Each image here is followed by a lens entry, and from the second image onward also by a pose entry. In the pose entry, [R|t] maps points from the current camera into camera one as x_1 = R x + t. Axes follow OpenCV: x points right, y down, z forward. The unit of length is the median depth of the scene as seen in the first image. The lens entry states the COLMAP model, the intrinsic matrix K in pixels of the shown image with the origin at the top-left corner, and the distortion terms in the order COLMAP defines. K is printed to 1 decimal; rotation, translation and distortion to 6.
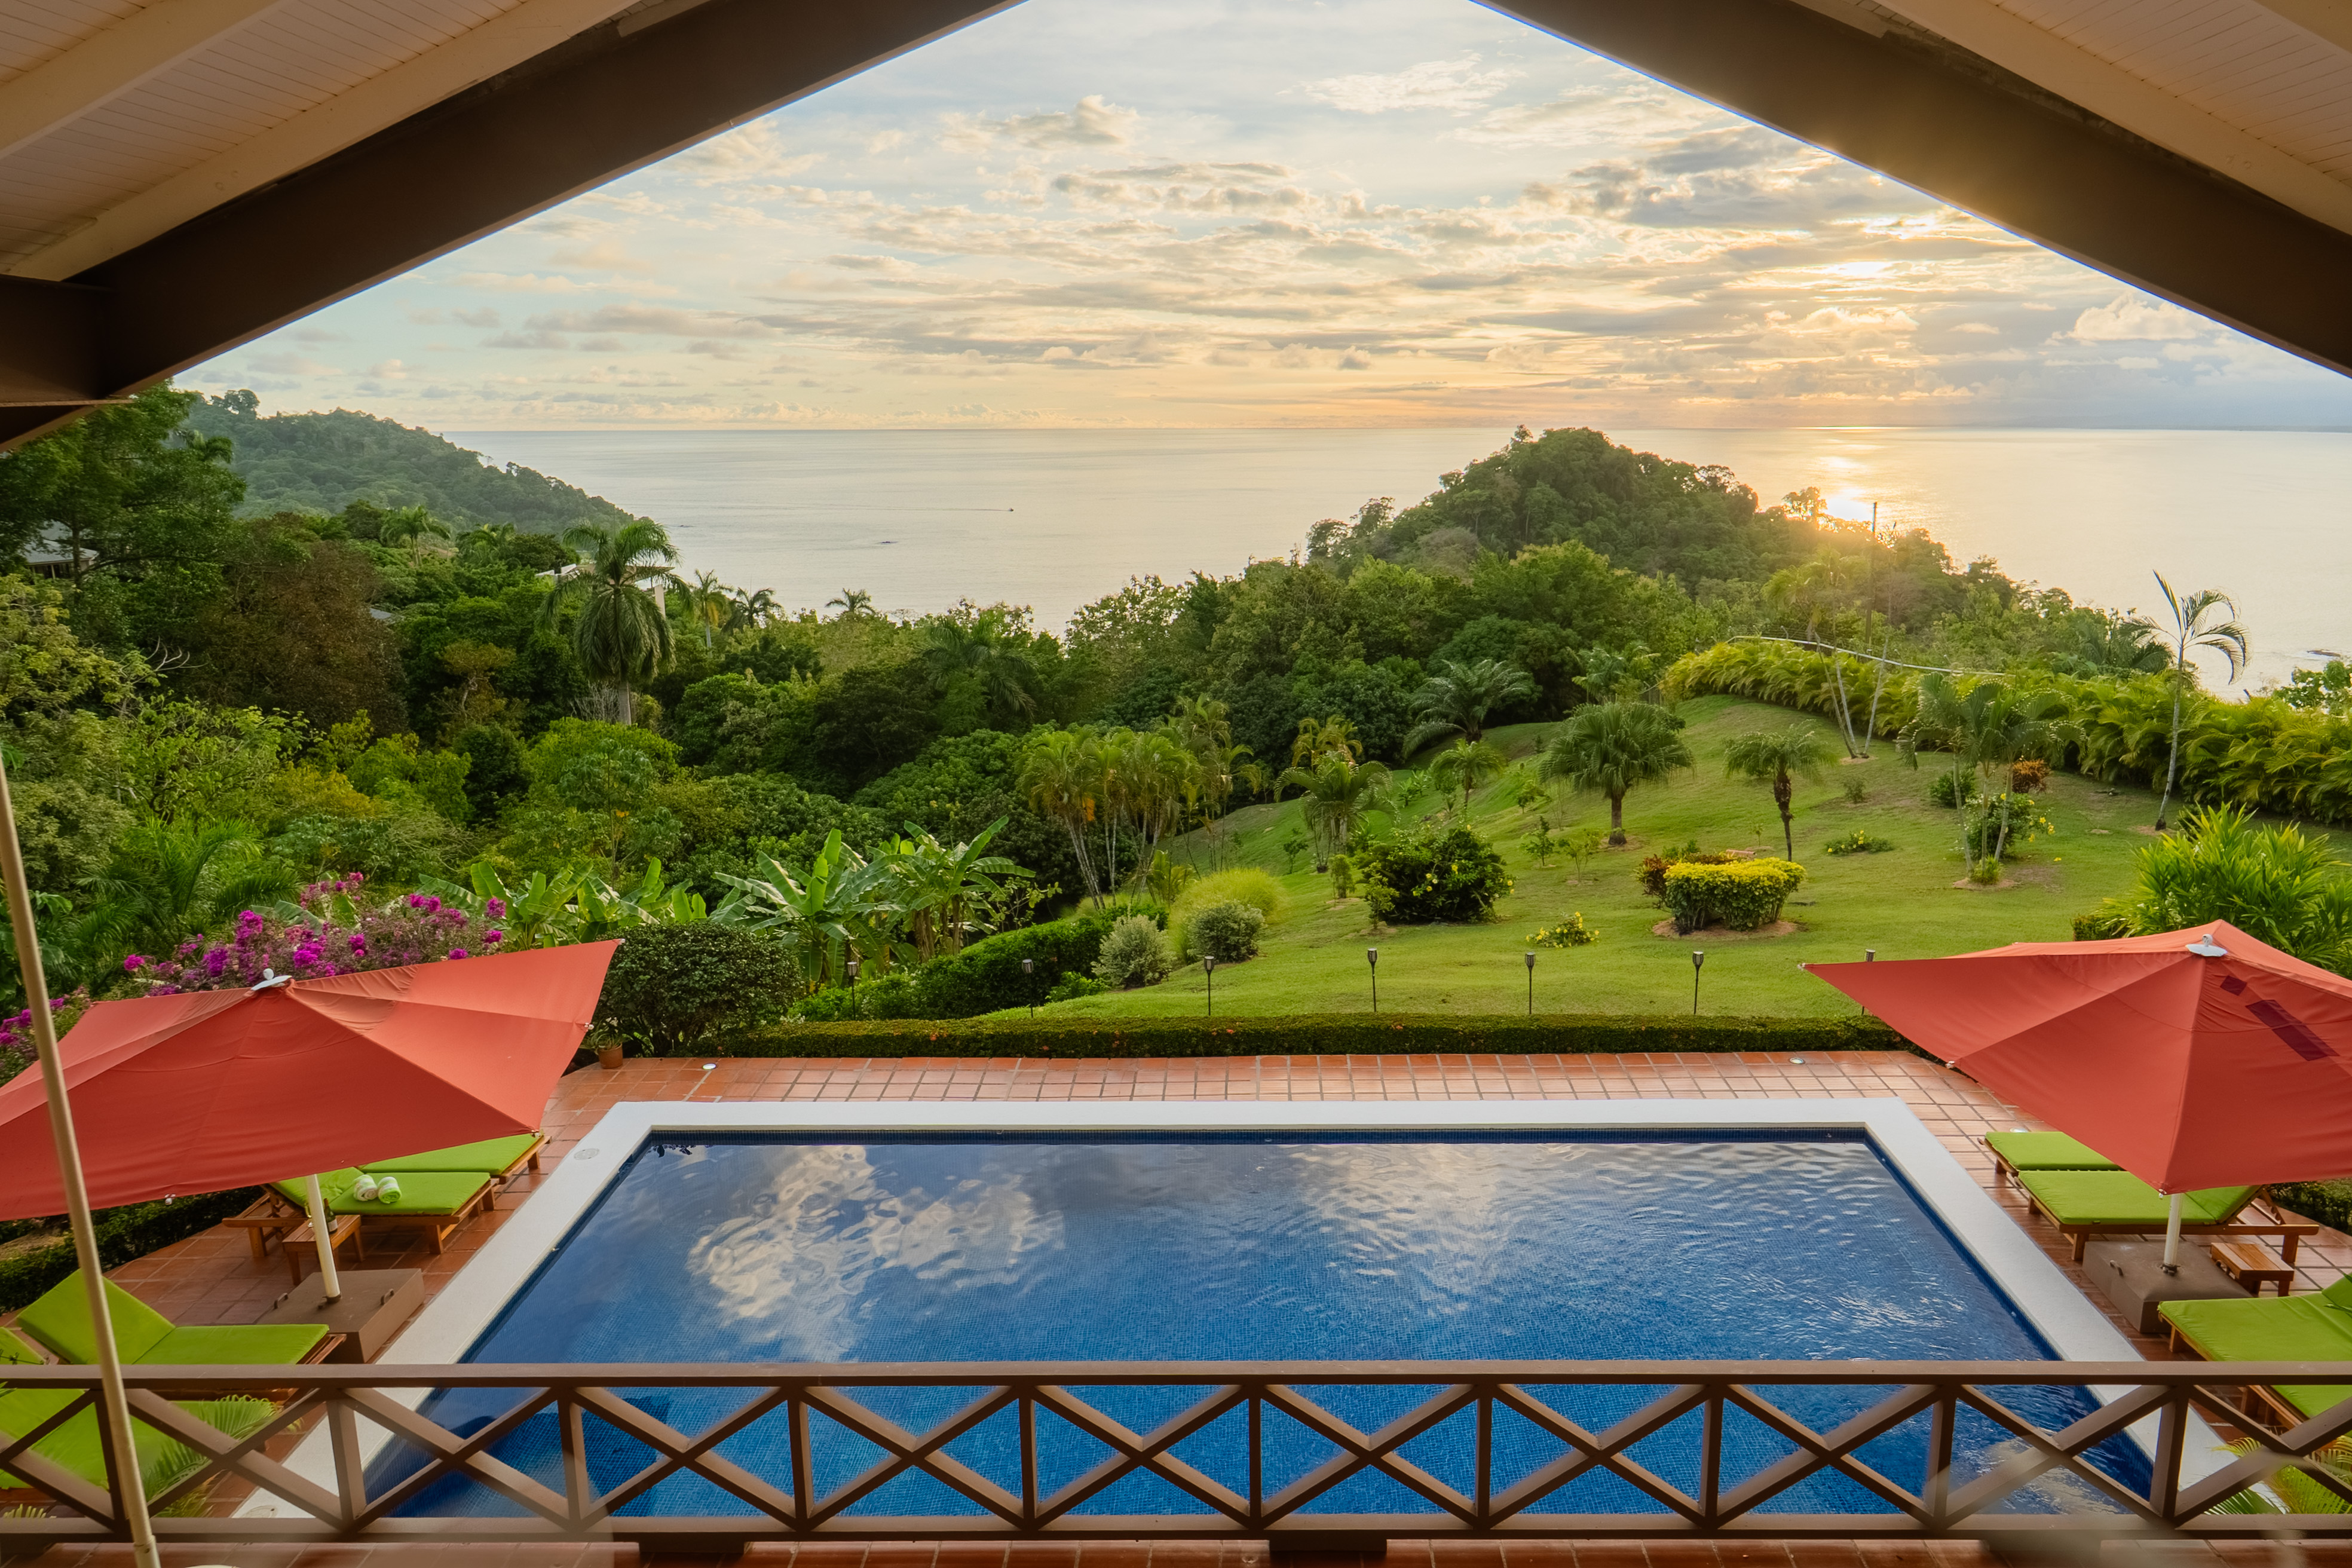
lens RADIAL K [[1617.8, 0, 1176.0], [0, 1617.8, 784.0], [0, 0, 1]] dist [-0.008291, 0.034032]
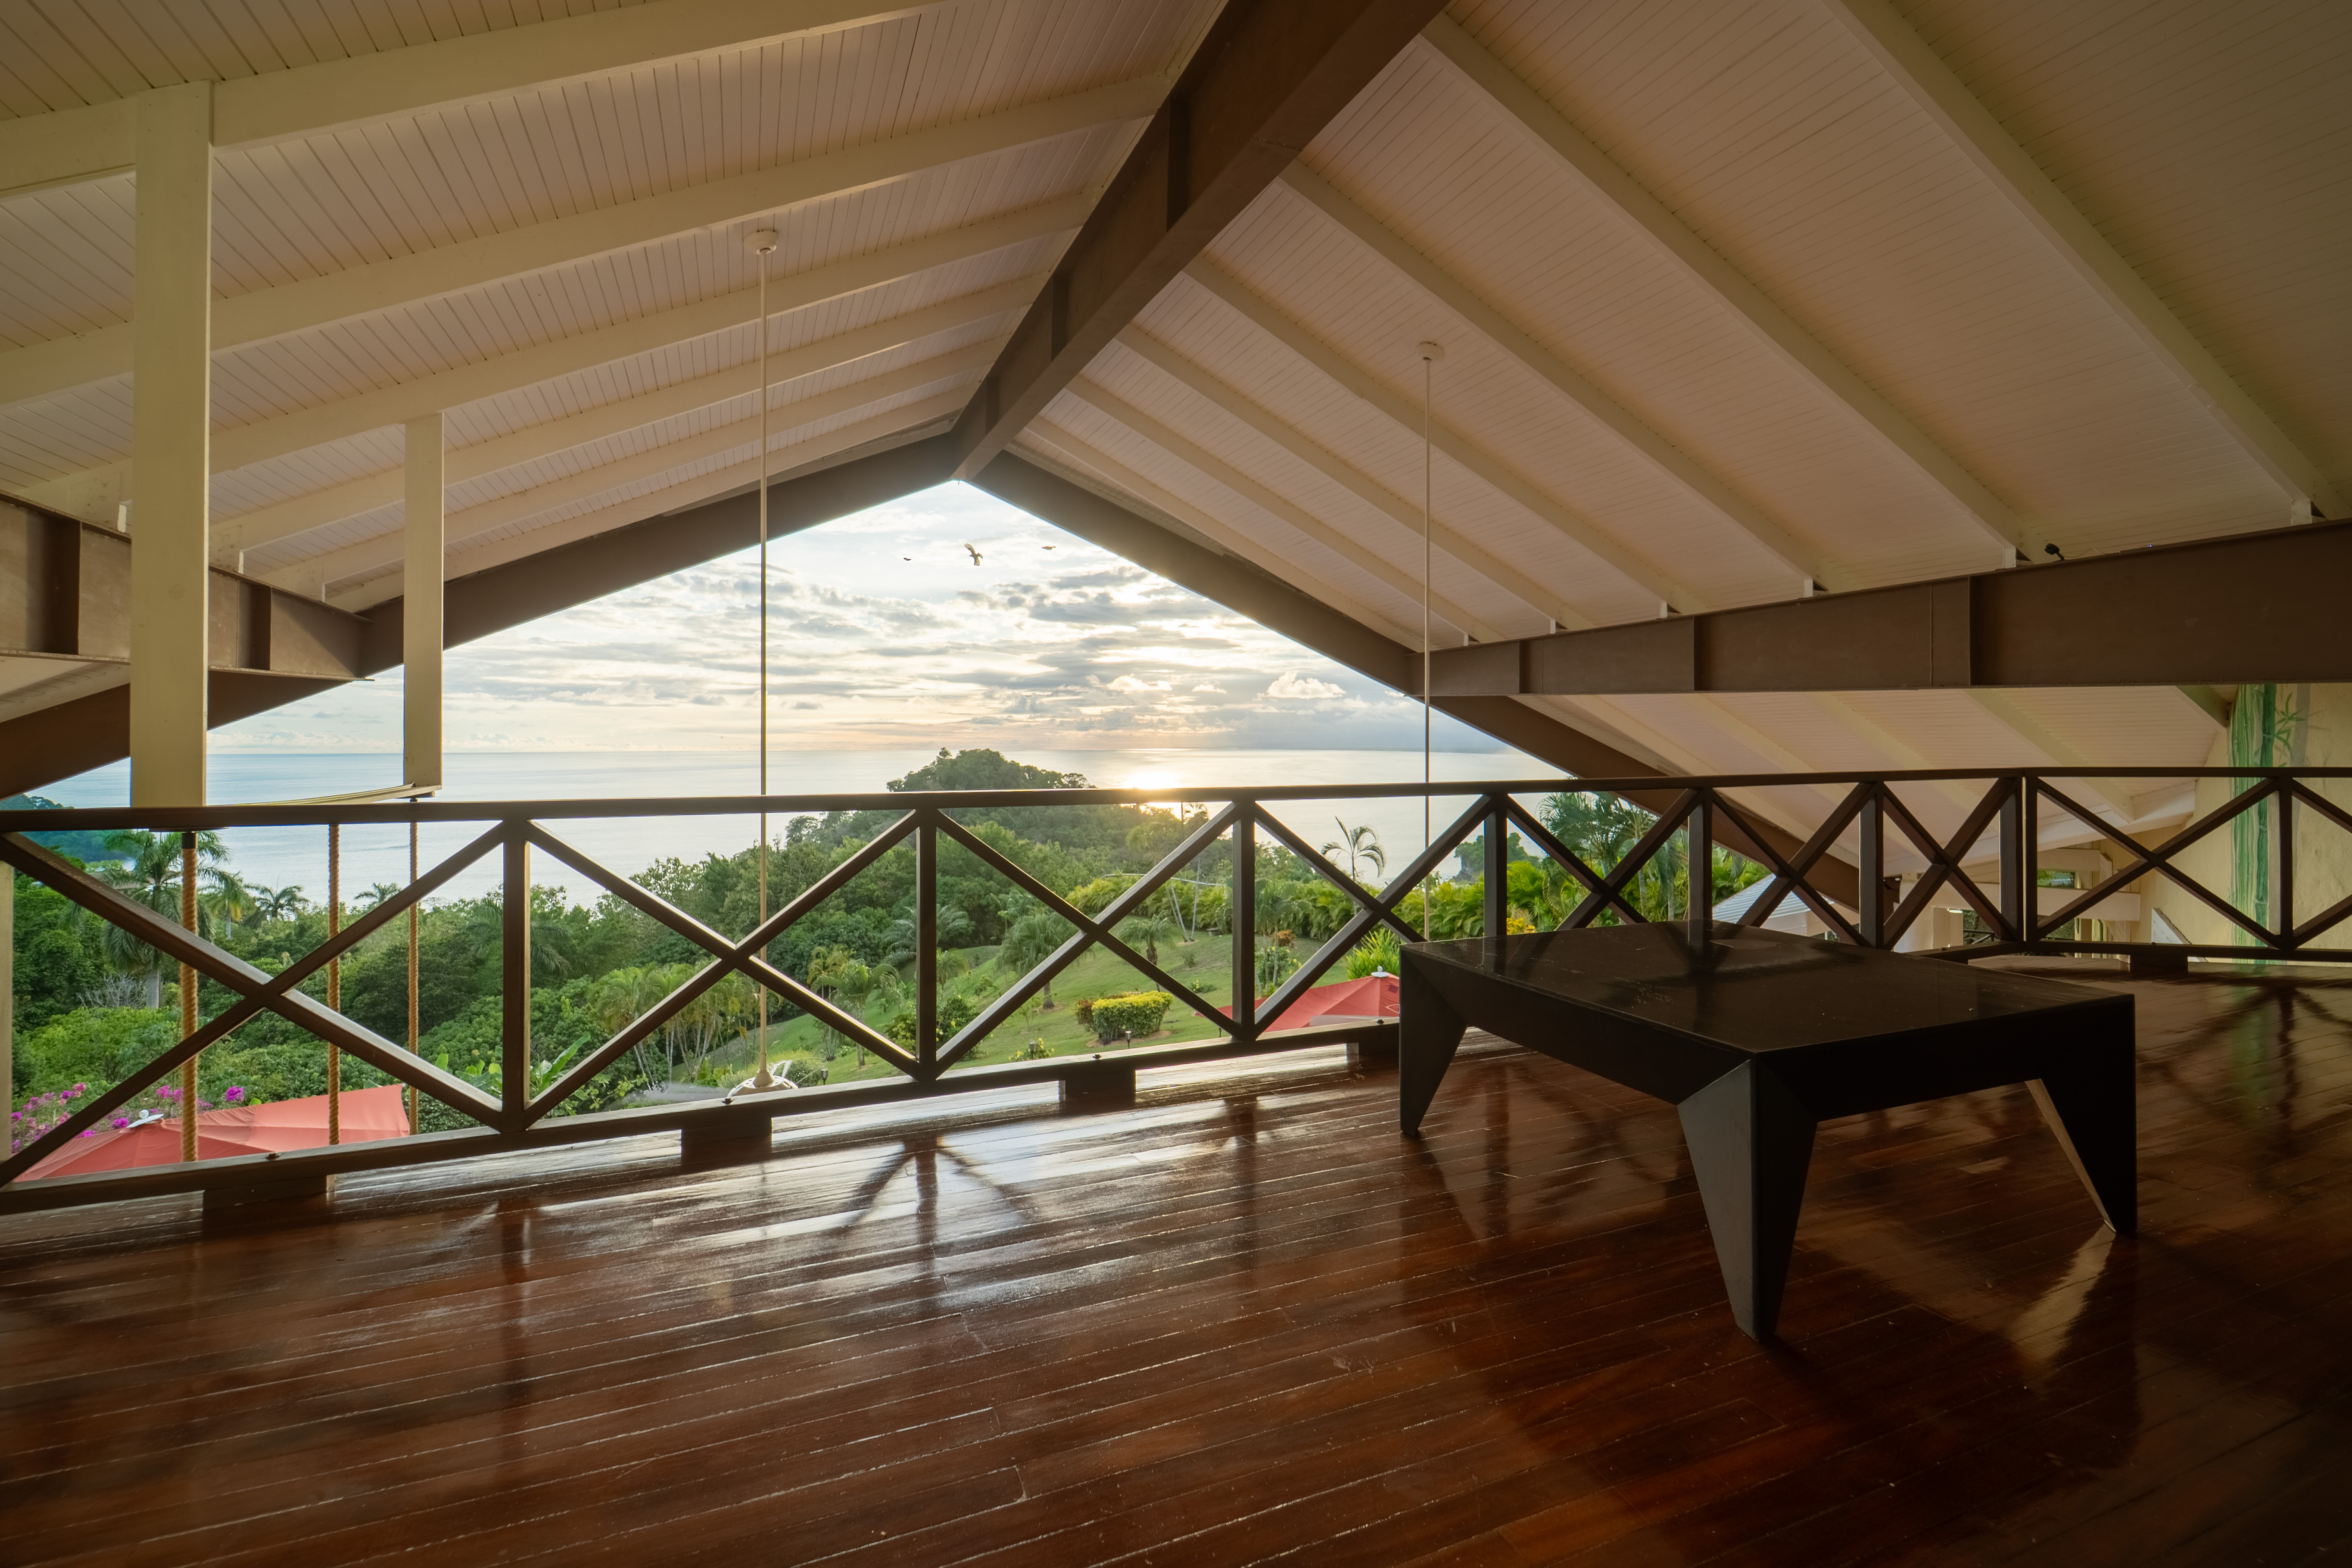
lens RADIAL K [[976.0, 0, 1176.0], [0, 976.0, 784.0], [0, 0, 1]] dist [0.001767, 0.000311]
pose [[0.930061, -0.017344, 0.366997, 0.074570], [0.076472, 0.986147, -0.147193, -0.038899], [-0.359360, 0.164963, 0.918503, 0.110694]]
